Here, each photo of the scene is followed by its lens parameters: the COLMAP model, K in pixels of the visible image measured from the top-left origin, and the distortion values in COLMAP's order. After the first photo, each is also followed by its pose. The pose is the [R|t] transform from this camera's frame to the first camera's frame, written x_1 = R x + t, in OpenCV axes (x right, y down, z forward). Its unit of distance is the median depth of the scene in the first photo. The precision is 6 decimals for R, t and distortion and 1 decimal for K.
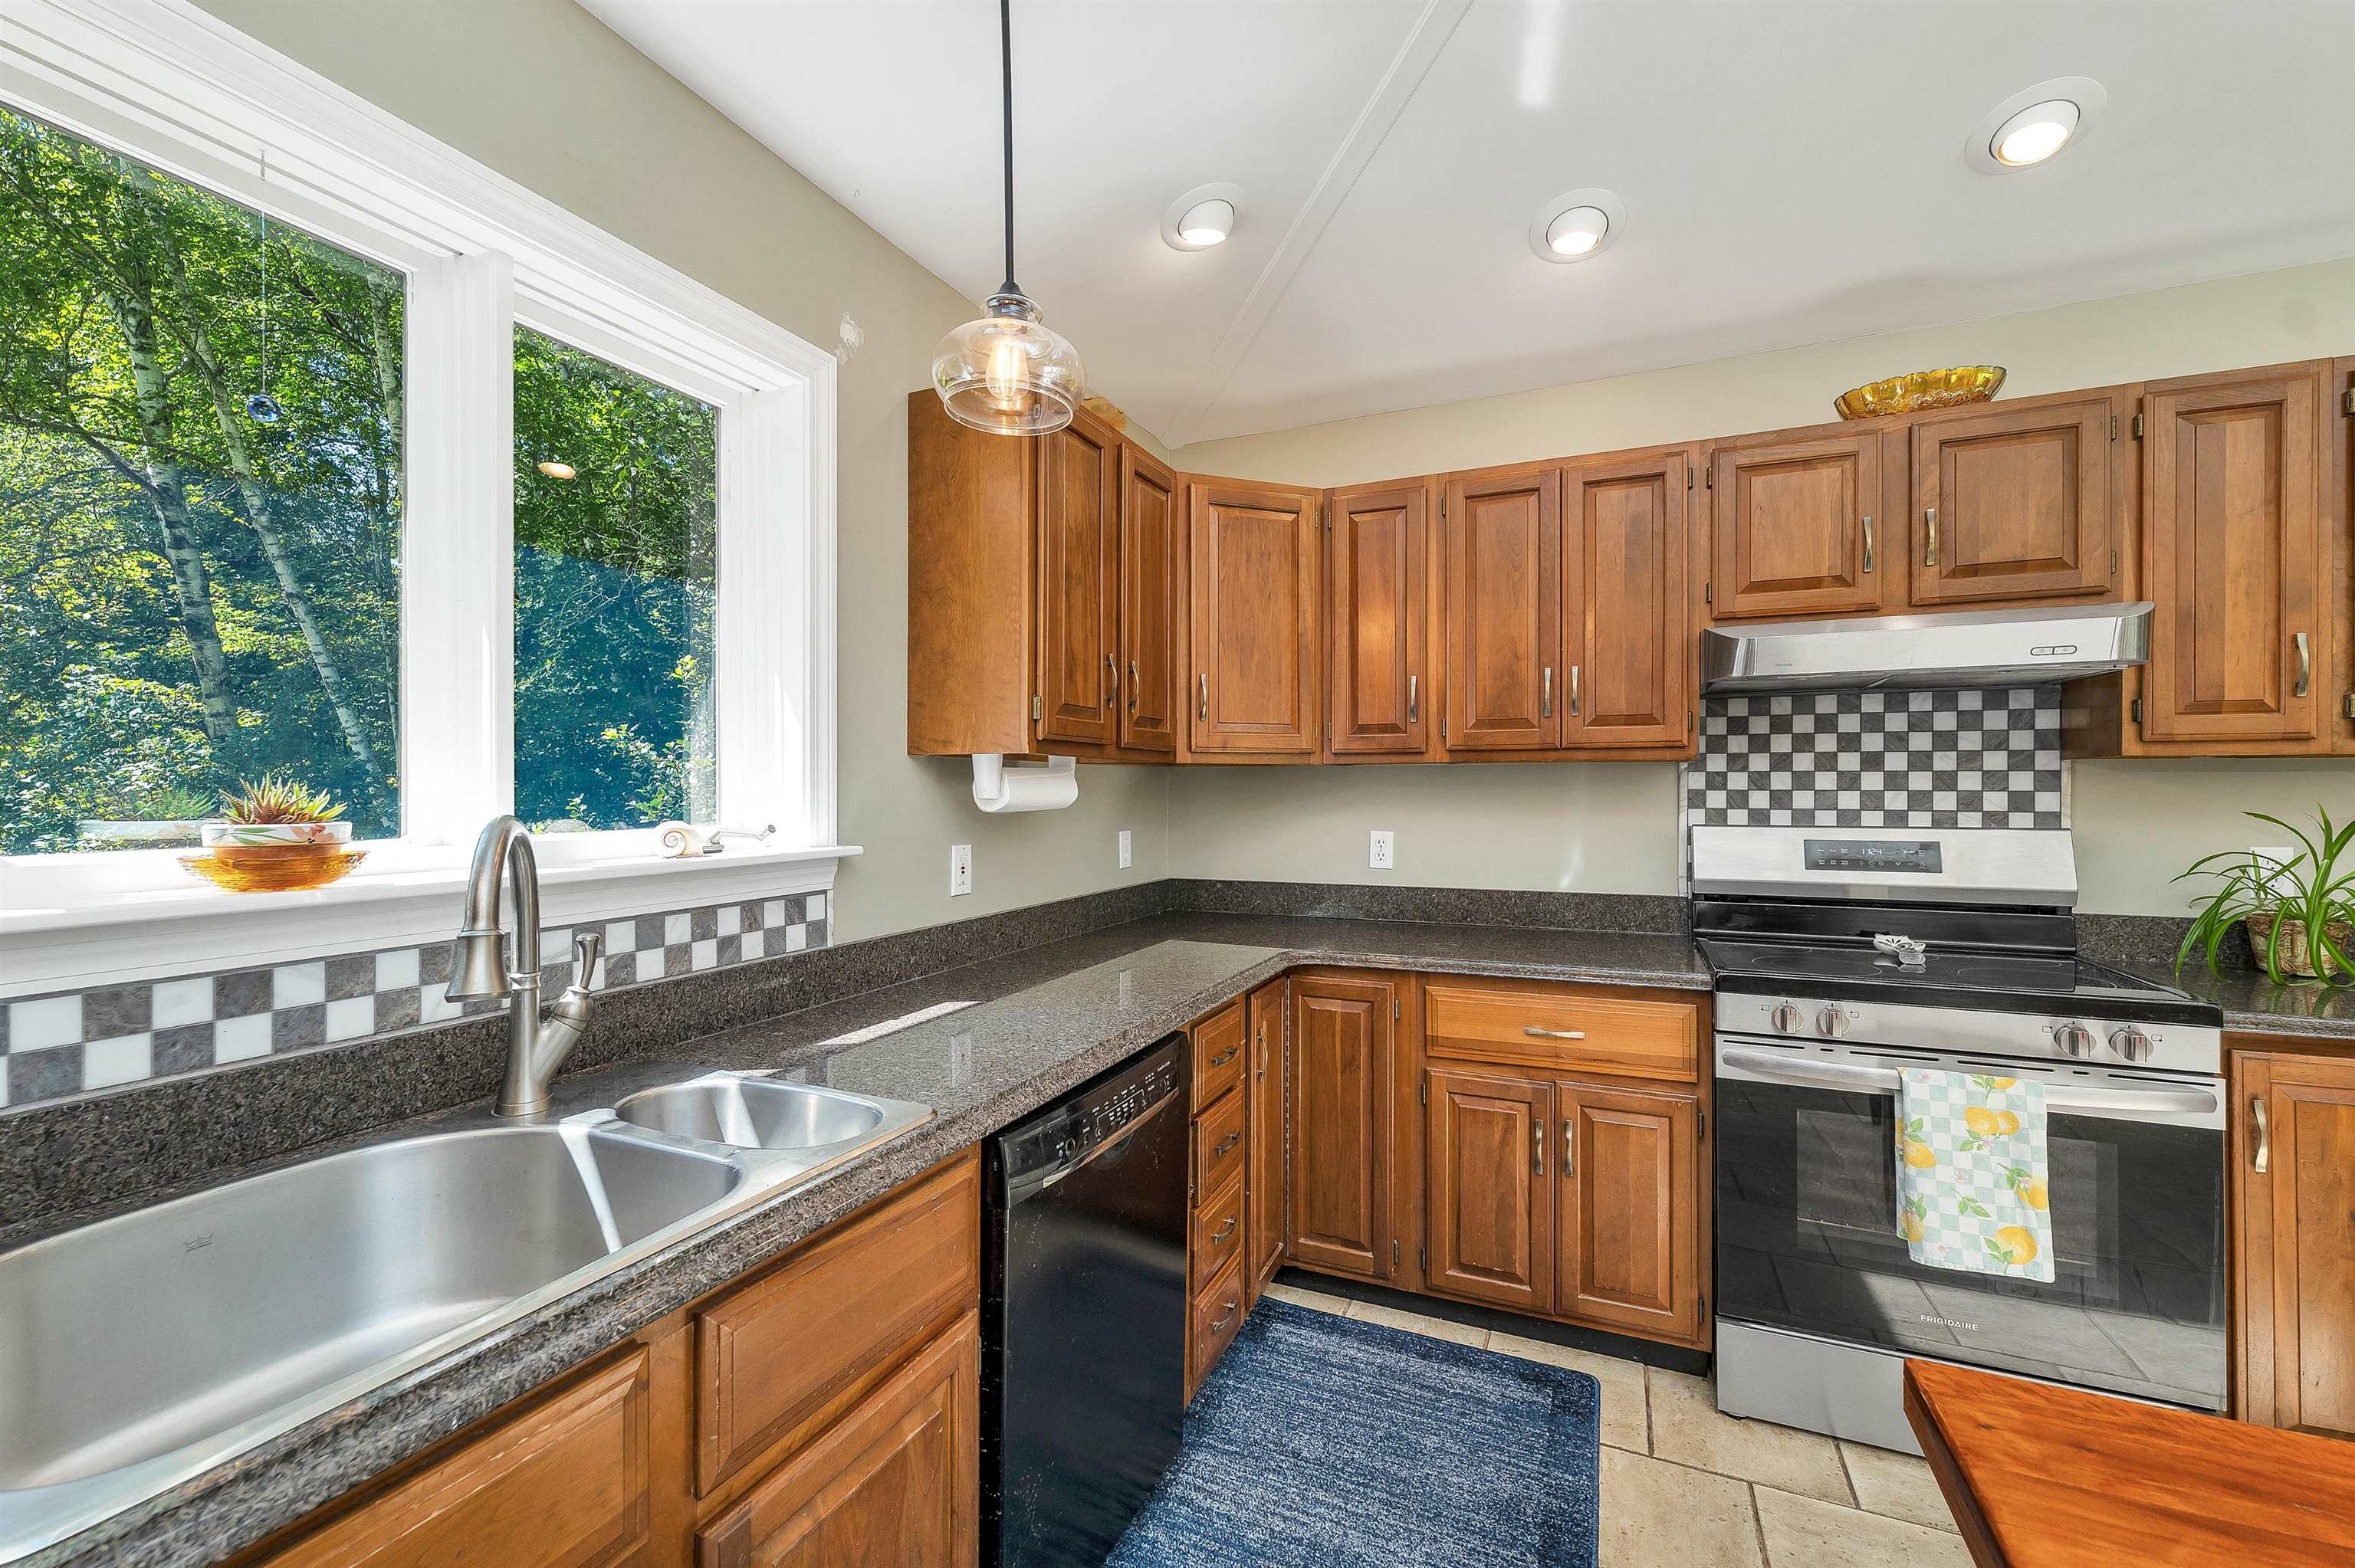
lens RADIAL K [[973.3, 0, 1166.3], [0, 973.3, 785.8], [0, 0, 1]] dist [0.001292, -0.000133]
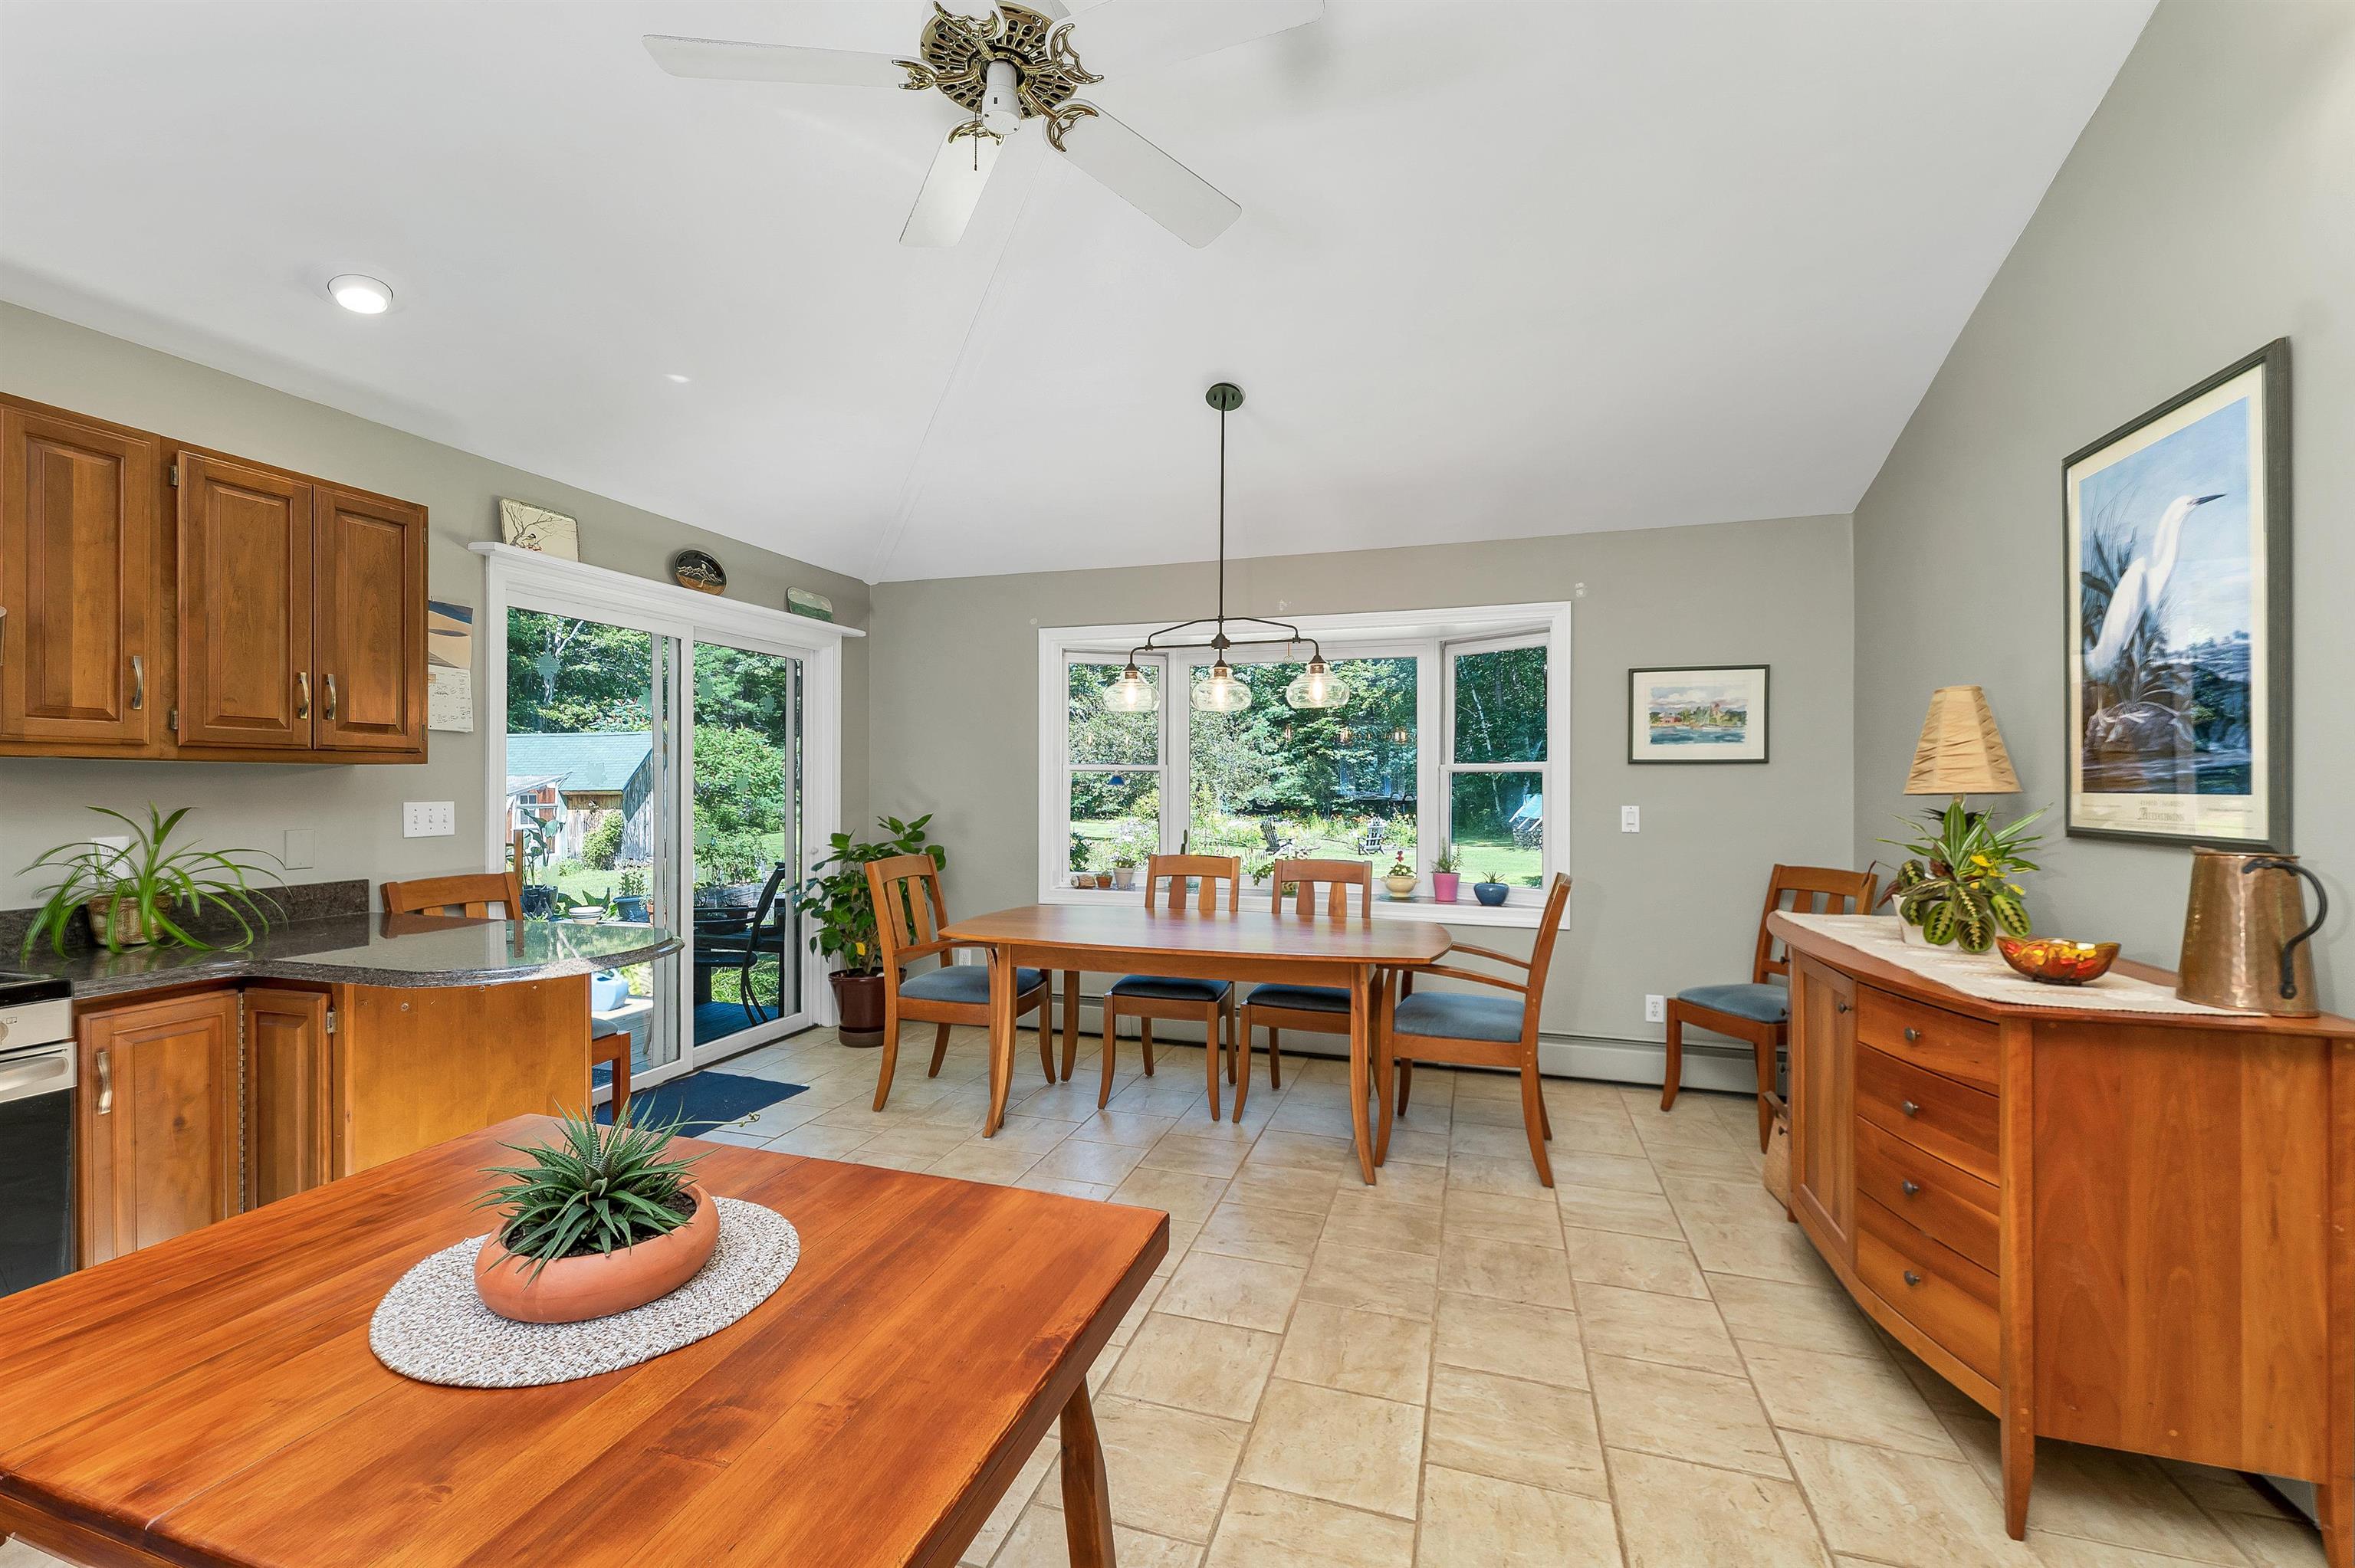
lens RADIAL K [[973.3, 0, 1166.3], [0, 973.3, 785.8], [0, 0, 1]] dist [0.001292, -0.000133]
pose [[-0.113208, 0.000298, 0.993571, -0.170833], [-0.002115, 0.999998, -0.000541, 0.000445], [-0.993569, -0.002163, -0.113207, -0.123598]]
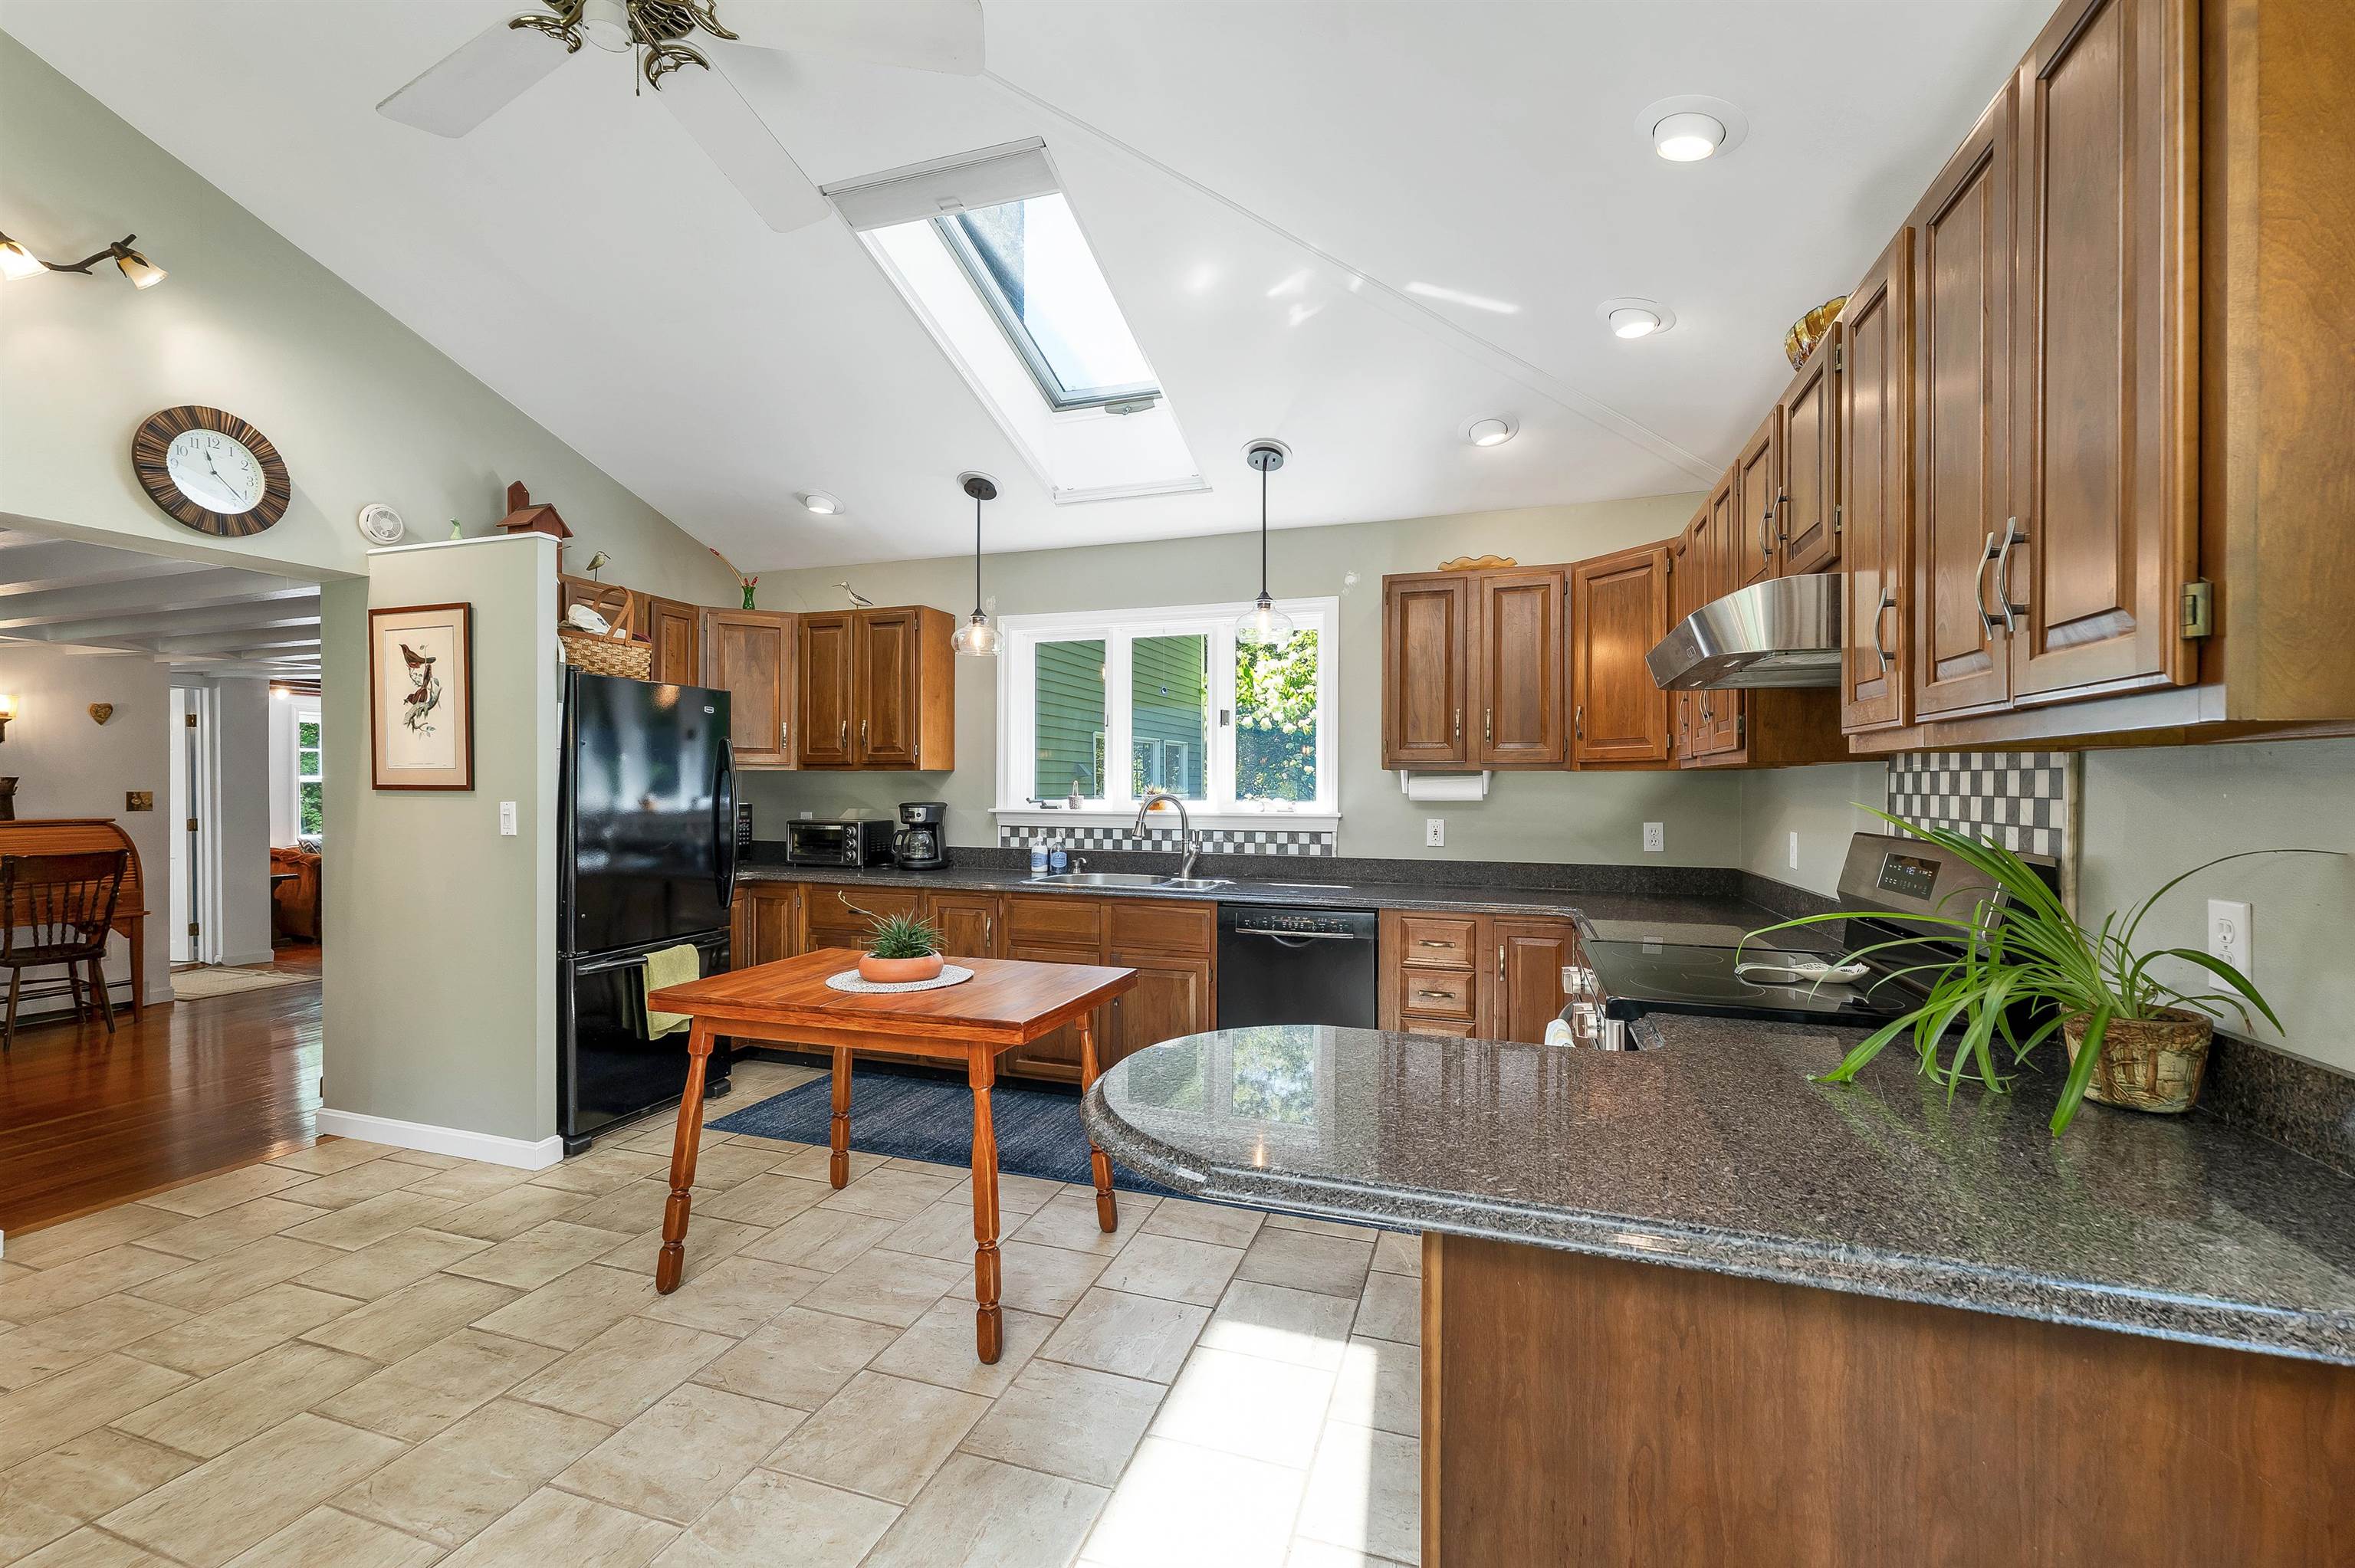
lens RADIAL K [[987.6, 0, 1164.1], [0, 987.6, 785.8], [0, 0, 1]] dist [0.001137, -0.000507]
pose [[0.095991, 0.002538, -0.995379, 1.924315], [-0.002525, 0.999994, 0.002307, -0.005003], [0.995379, 0.002292, 0.095997, 0.386358]]
